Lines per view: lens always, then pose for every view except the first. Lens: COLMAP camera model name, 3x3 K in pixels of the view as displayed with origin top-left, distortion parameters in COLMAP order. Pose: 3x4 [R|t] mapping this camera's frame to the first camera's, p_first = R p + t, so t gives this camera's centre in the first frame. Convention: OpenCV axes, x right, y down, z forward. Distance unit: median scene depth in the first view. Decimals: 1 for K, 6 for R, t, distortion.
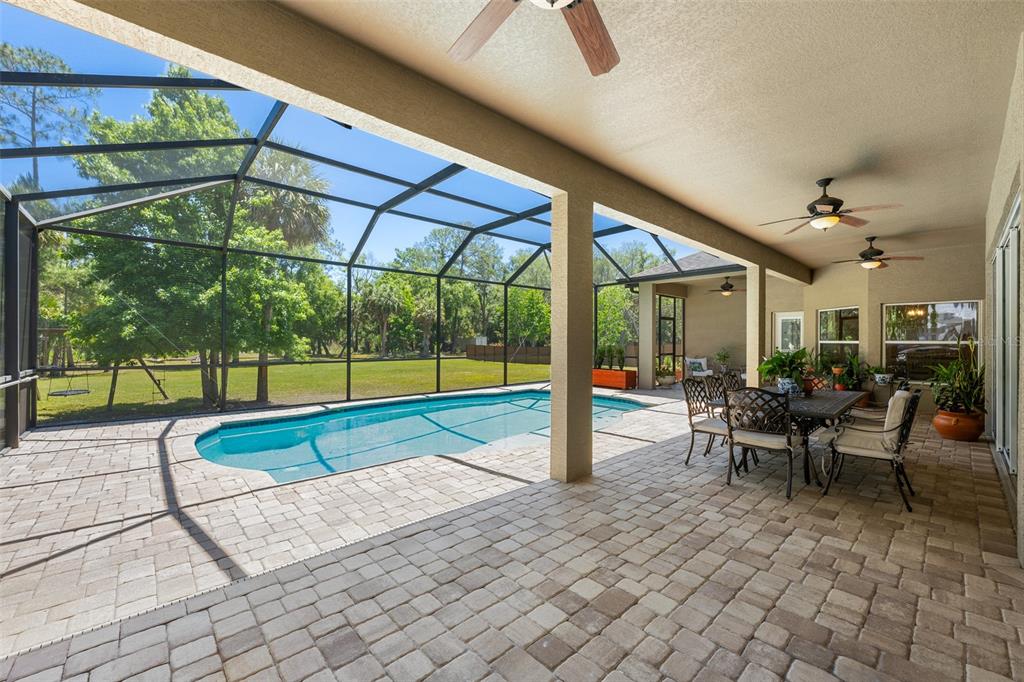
lens RADIAL K [[409.5, 0, 512.0], [0, 409.5, 341.0], [0, 0, 1]] dist [0.000745, -0.000015]
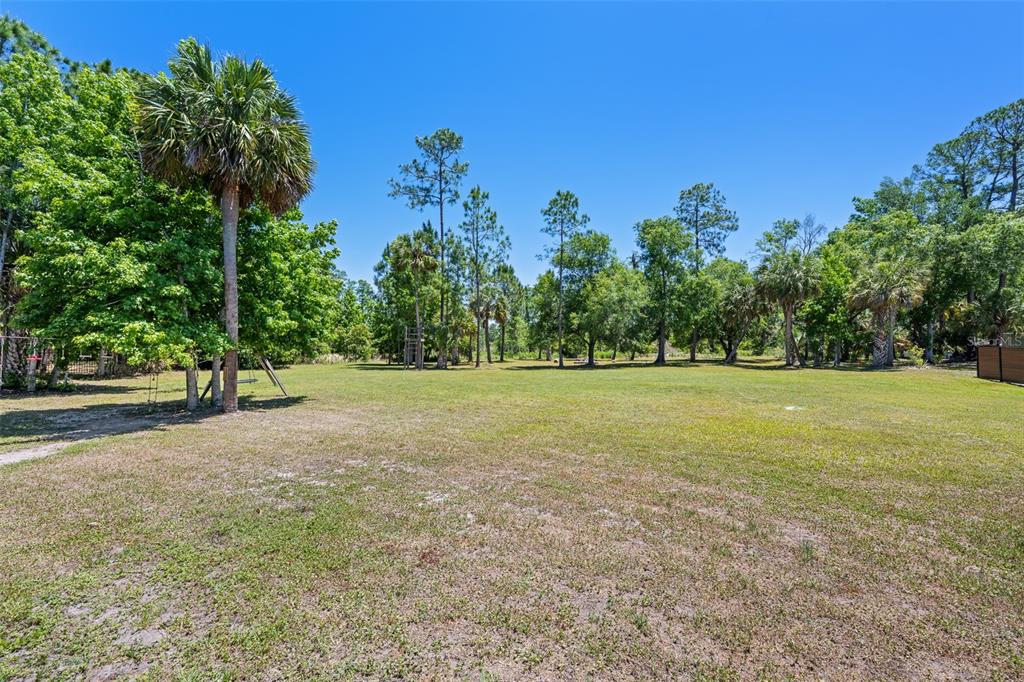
lens RADIAL K [[409.5, 0, 512.0], [0, 409.5, 341.0], [0, 0, 1]] dist [0.000745, -0.000015]
pose [[0.446524, -0.016294, -0.894623, 0.291133], [0.006755, 0.999867, -0.014839, 0.026616], [0.894746, 0.000583, 0.446575, 1.273697]]
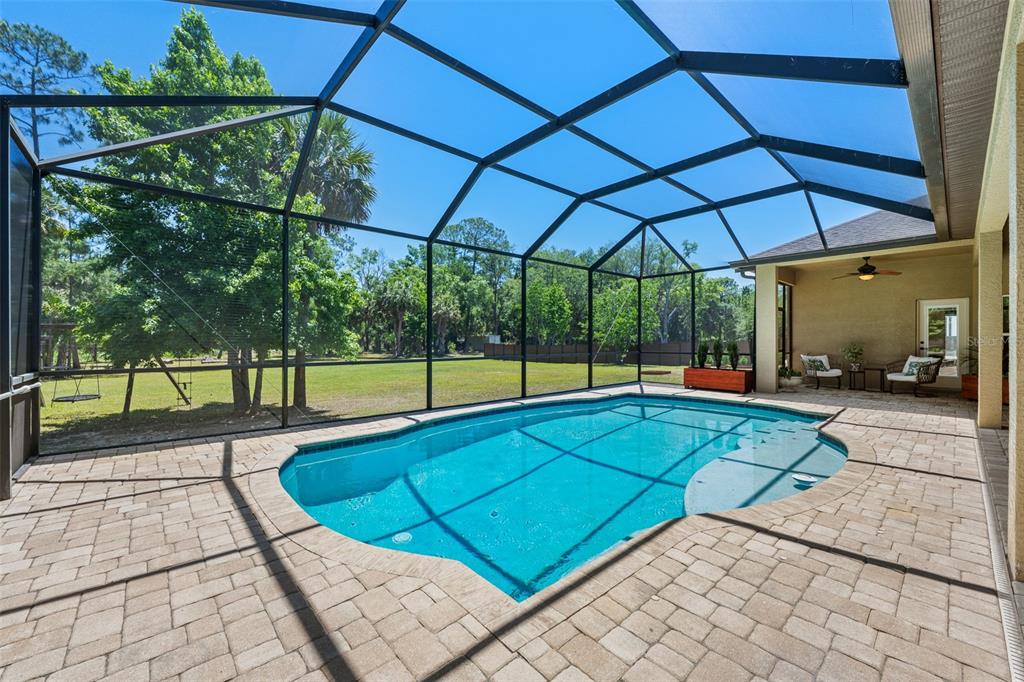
lens RADIAL K [[407.4, 0, 512.0], [0, 407.4, 341.0], [0, 0, 1]] dist [0.000249, -0.000114]
pose [[0.999993, -0.003664, -0.000768, -0.191115], [0.003665, 0.999992, 0.001728, 0.009027], [0.000761, -0.001730, 0.999998, 0.165882]]
